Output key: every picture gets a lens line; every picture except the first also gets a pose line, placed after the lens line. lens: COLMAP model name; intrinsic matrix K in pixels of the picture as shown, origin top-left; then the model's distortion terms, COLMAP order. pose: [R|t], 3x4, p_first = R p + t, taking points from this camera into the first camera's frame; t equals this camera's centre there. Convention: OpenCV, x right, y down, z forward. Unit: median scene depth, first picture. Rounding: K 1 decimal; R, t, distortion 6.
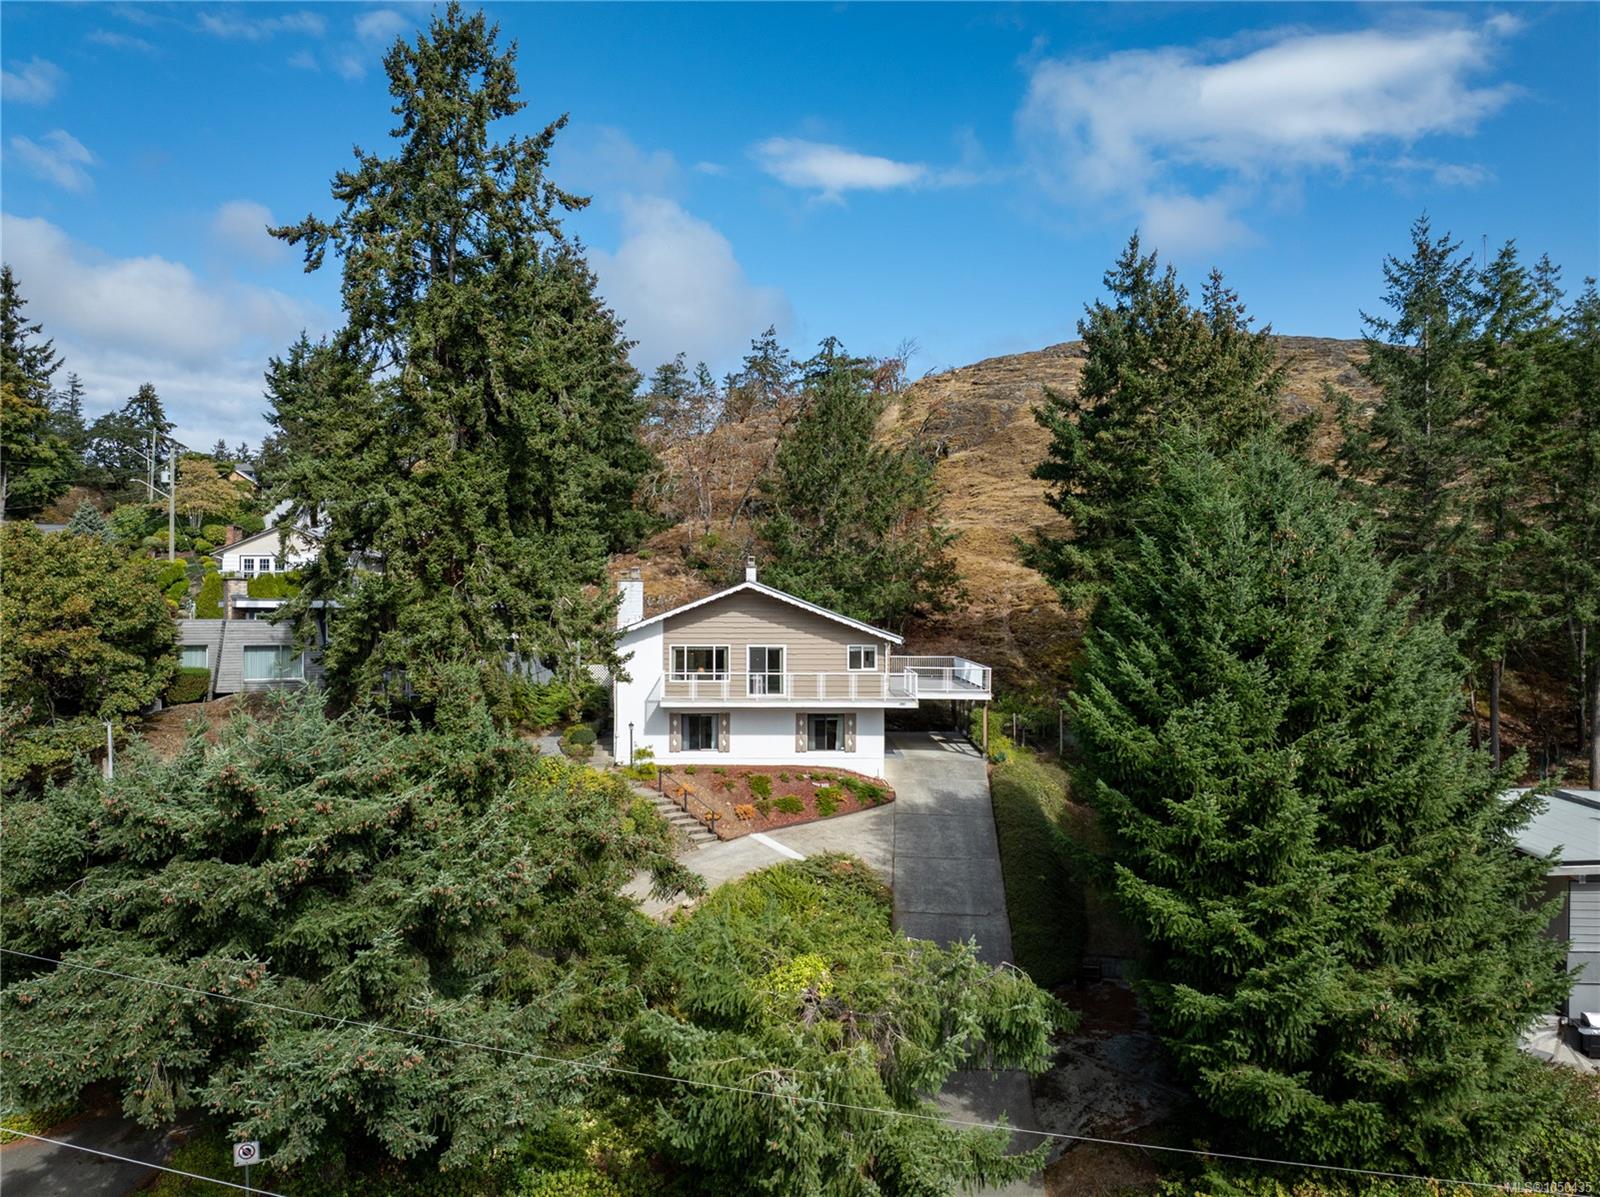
lens RADIAL K [[1157.6, 0, 801.2], [0, 1157.6, 610.6], [0, 0, 1]] dist [-0.029531, -0.005953]
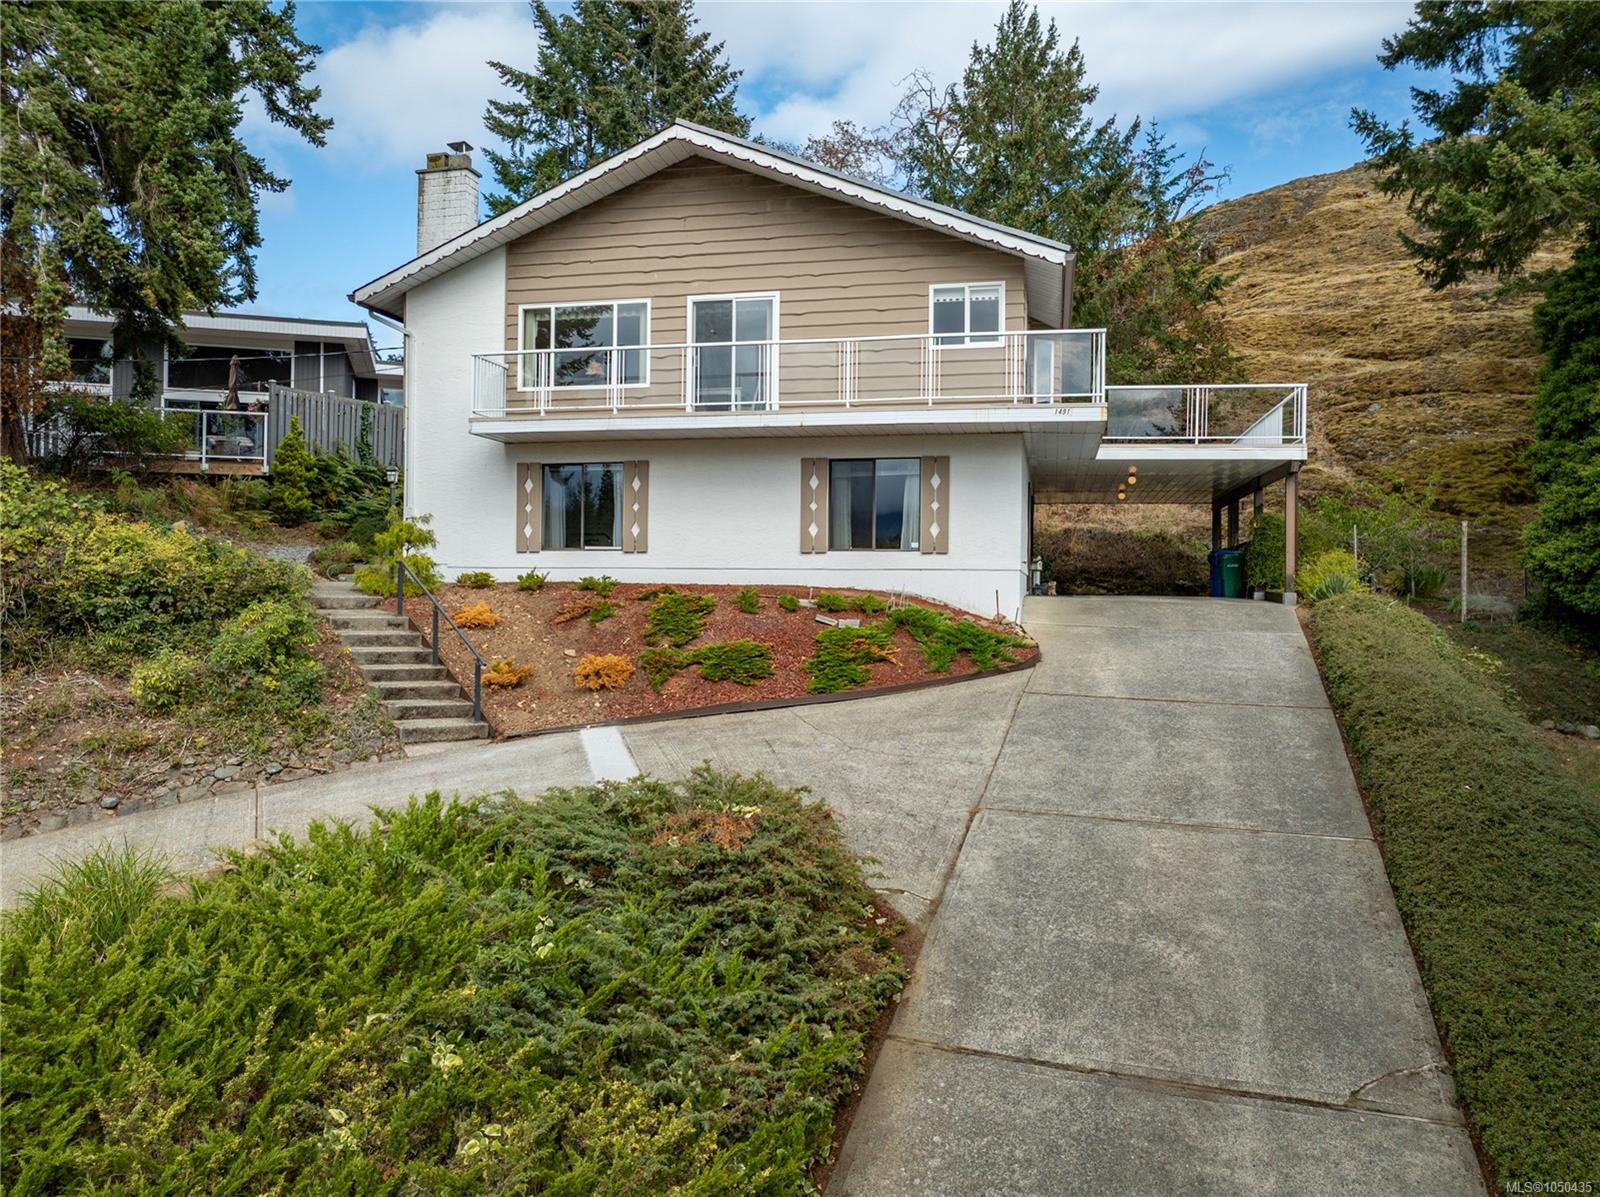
lens RADIAL K [[1125.1, 0, 800.0], [0, 1125.1, 598.5], [0, 0, 1]] dist [-0.048812, 0.026388]
pose [[0.972642, 0.010271, -0.232080, 0.088534], [-0.009735, 0.999947, 0.003454, 0.138609], [0.232103, -0.001100, 0.972690, 0.622683]]
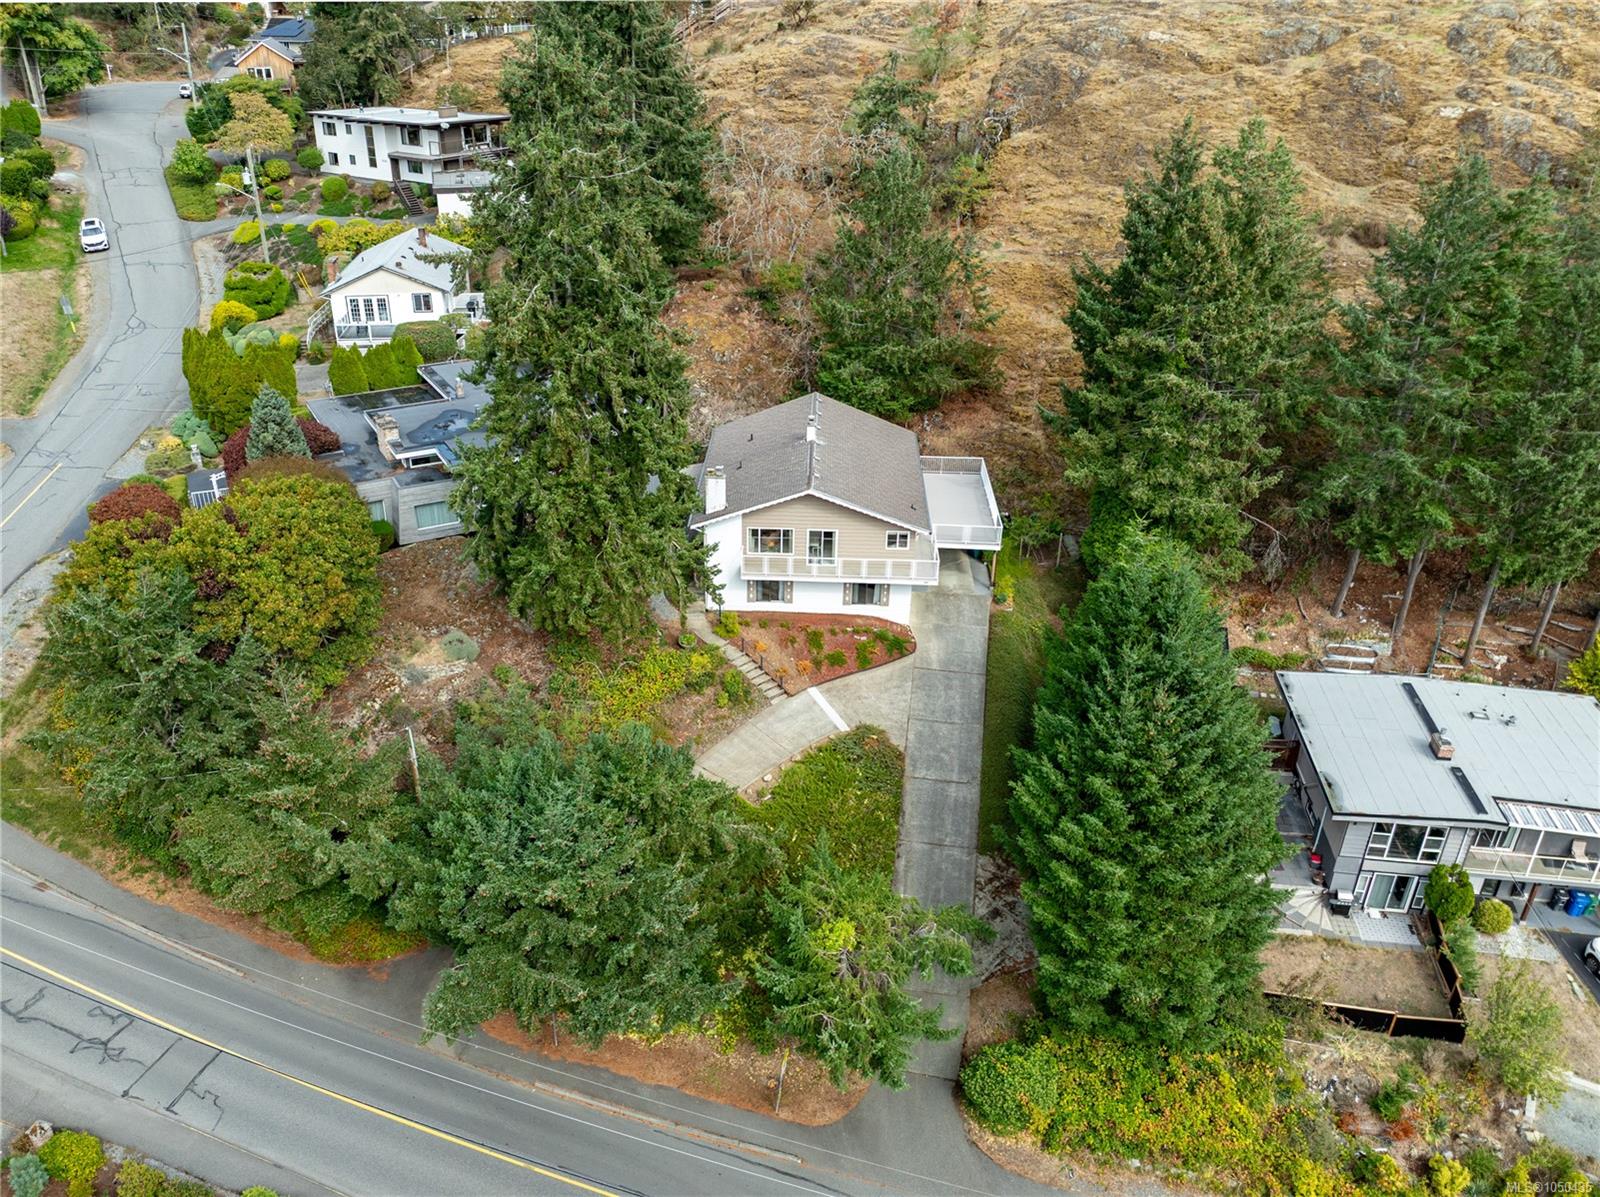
lens RADIAL K [[1222.8, 0, 772.8], [0, 1222.8, 641.1], [0, 0, 1]] dist [-0.039969, 0.004832]
pose [[0.998020, 0.037896, -0.050204, -0.012969], [-0.009401, 0.879044, 0.476649, -0.508582], [0.062194, -0.475233, 0.877659, -0.245309]]
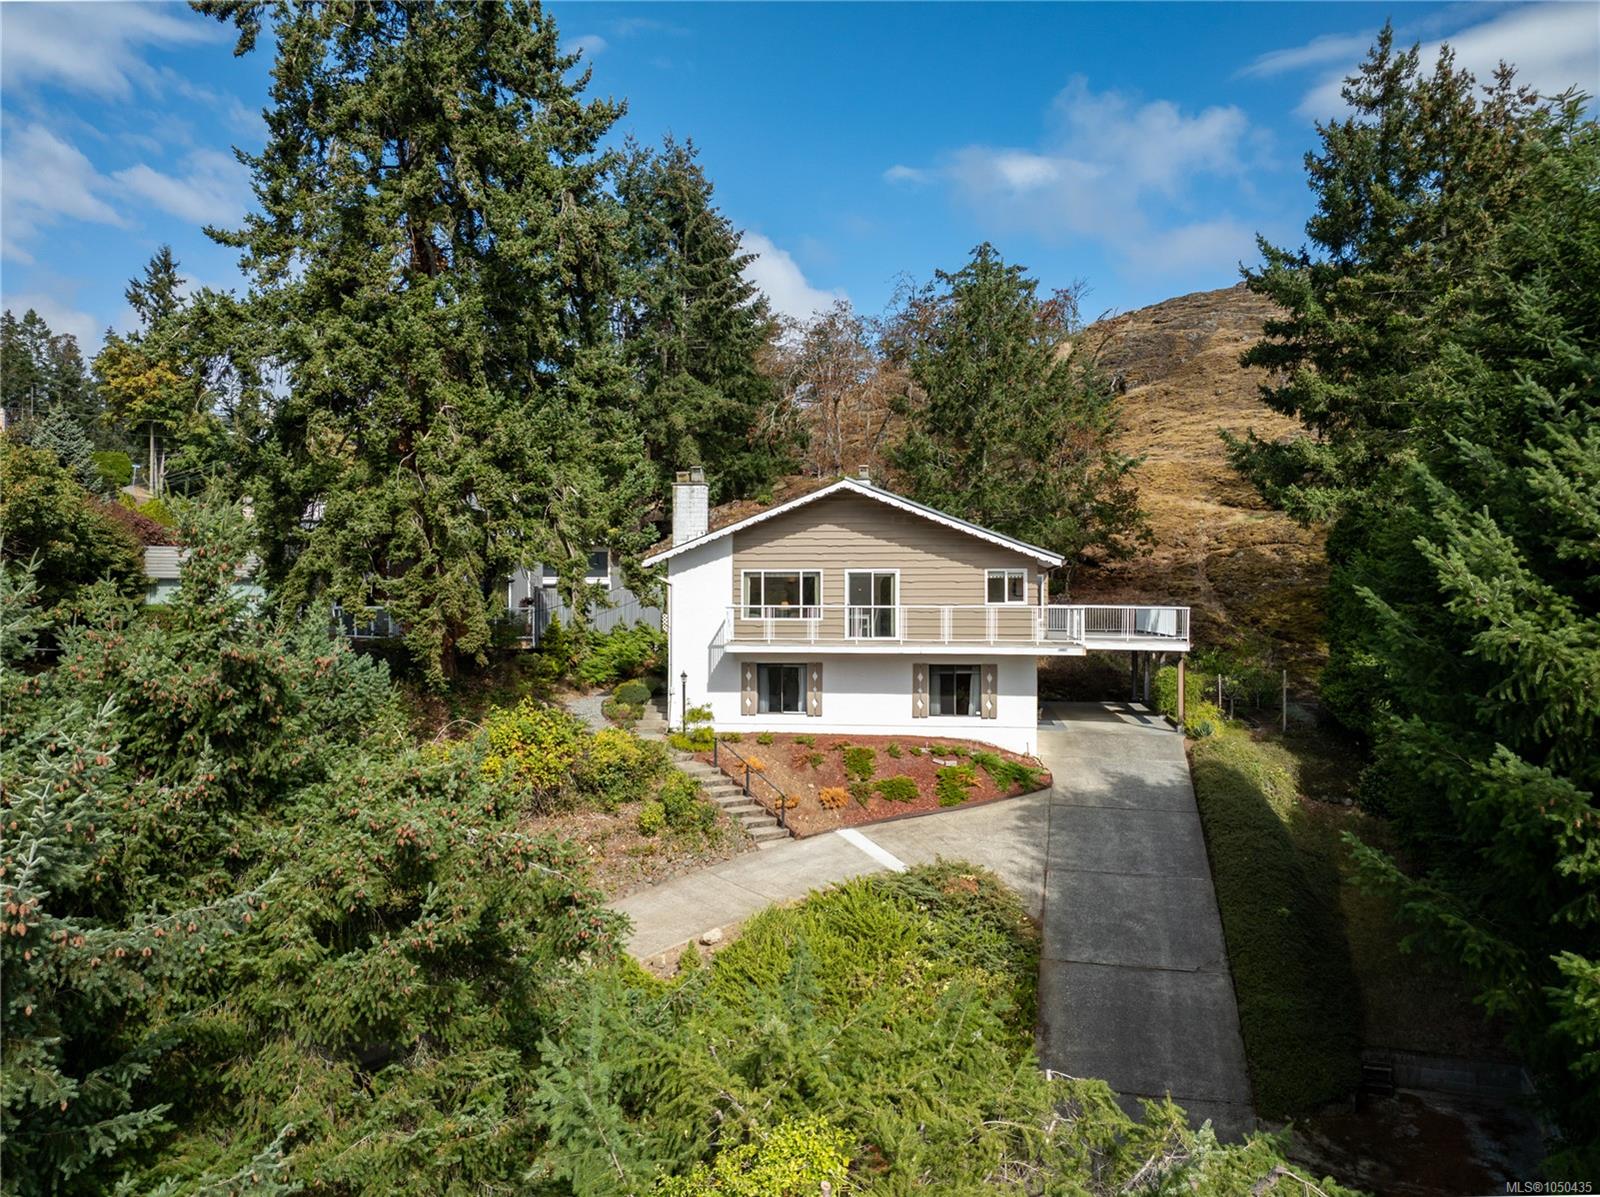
lens RADIAL K [[1124.0, 0, 818.1], [0, 1124.0, 617.5], [0, 0, 1]] dist [-0.033093, -0.003374]
pose [[0.990300, 0.000836, -0.138944, 0.034587], [0.000383, 0.999962, 0.008745, 0.054365], [0.138946, -0.008714, 0.990262, 0.300734]]
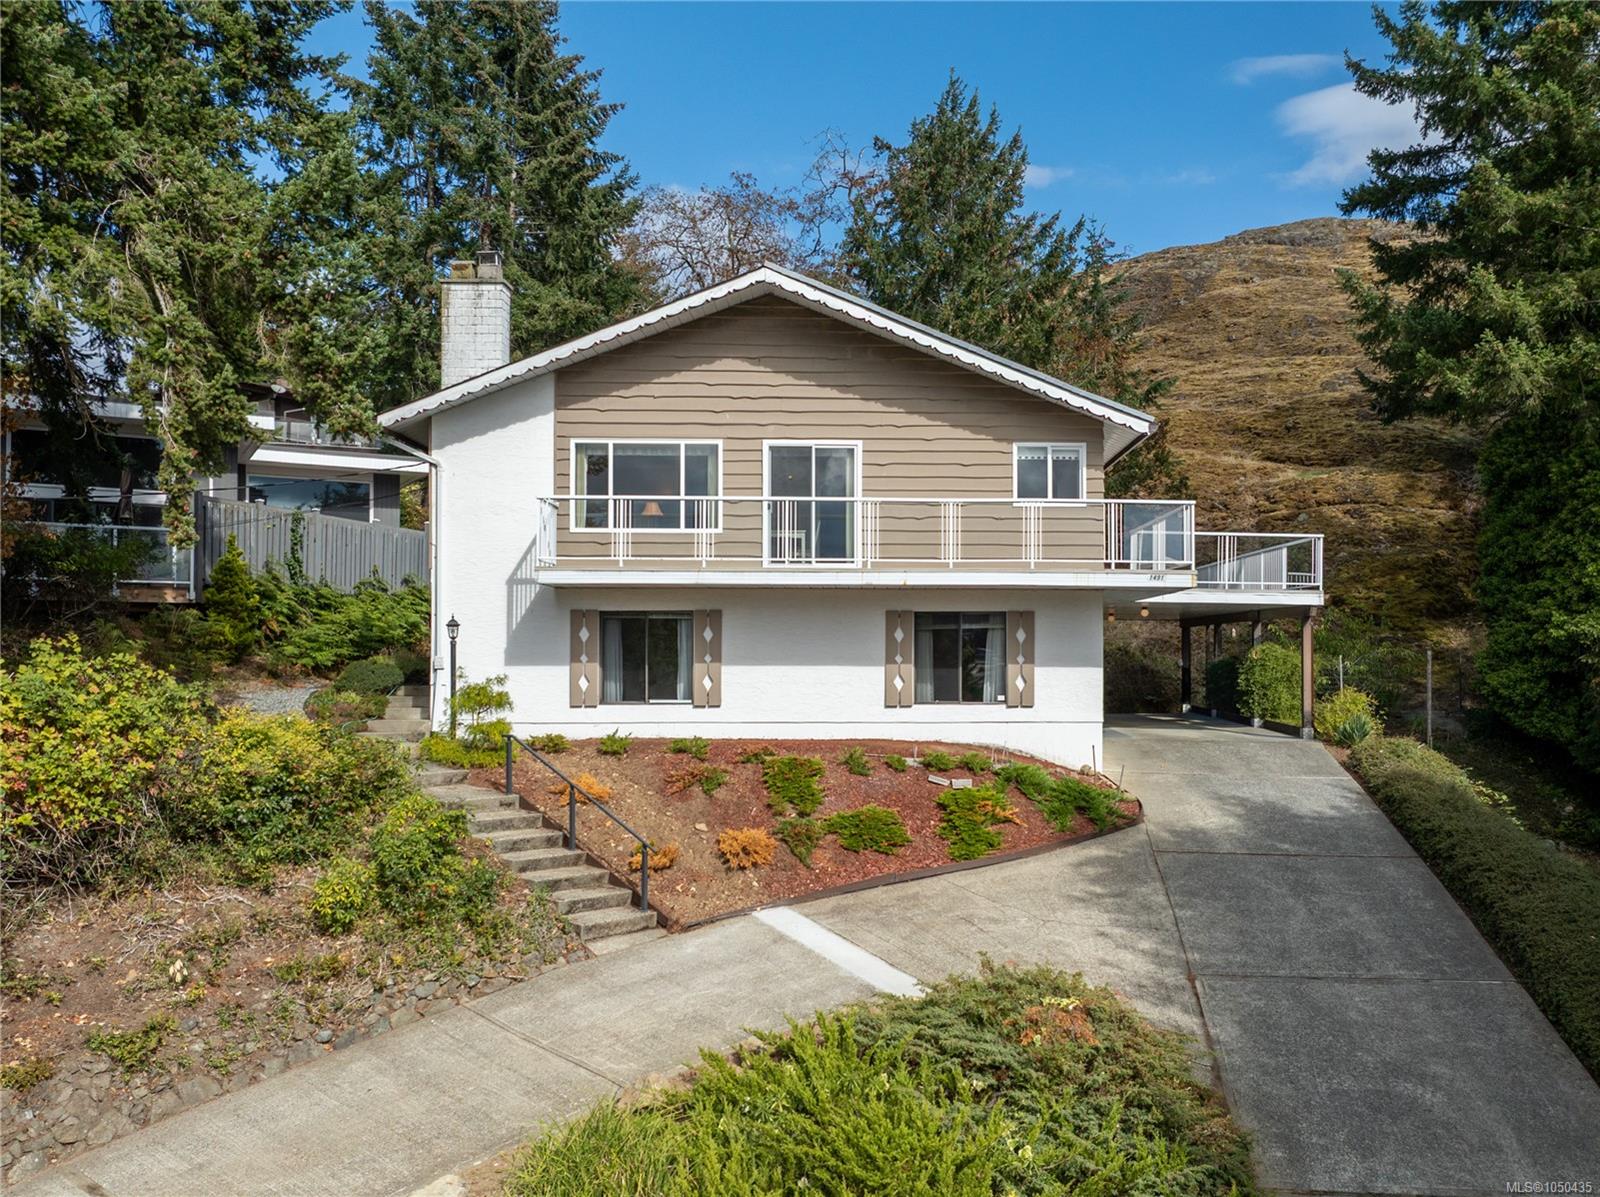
lens RADIAL K [[1290.2, 0, 930.9], [0, 1290.2, 658.2], [0, 0, 1]] dist [-0.034329, 0.005966]
pose [[0.999385, -0.000020, 0.035073, -0.004698], [0.000207, 0.999986, -0.005314, 0.109127], [-0.035073, 0.005318, 0.999371, 0.556906]]
